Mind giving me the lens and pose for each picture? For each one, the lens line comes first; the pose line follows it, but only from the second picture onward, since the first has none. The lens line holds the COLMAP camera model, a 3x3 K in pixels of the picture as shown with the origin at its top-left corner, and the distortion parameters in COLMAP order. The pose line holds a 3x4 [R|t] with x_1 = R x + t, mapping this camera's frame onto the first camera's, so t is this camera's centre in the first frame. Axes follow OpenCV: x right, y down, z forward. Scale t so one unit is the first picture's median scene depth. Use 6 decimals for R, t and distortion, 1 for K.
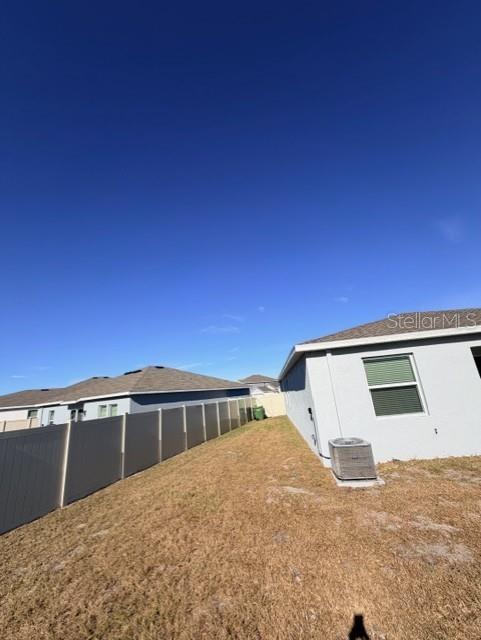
lens RADIAL K [[255.2, 0, 238.5], [0, 255.2, 319.3], [0, 0, 1]] dist [0.000143, -0.000882]
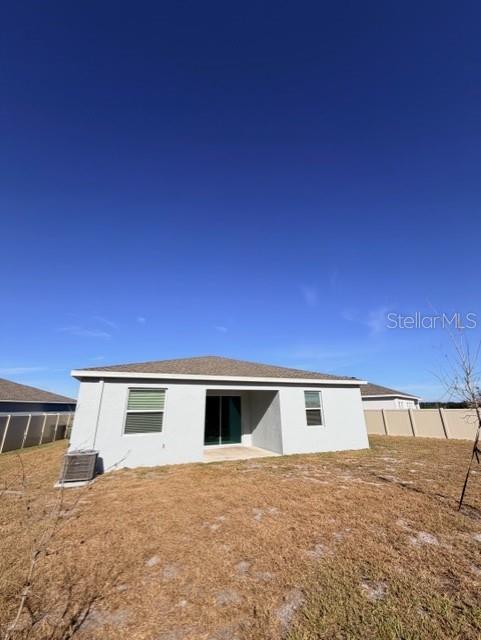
lens RADIAL K [[255.2, 0, 236.5], [0, 255.2, 318.5], [0, 0, 1]] dist [0.000143, -0.000882]
pose [[0.875670, 0.234298, 0.422263, 0.334433], [-0.200273, 0.971869, -0.123936, -0.139434], [-0.439422, 0.023960, 0.897961, -0.415303]]
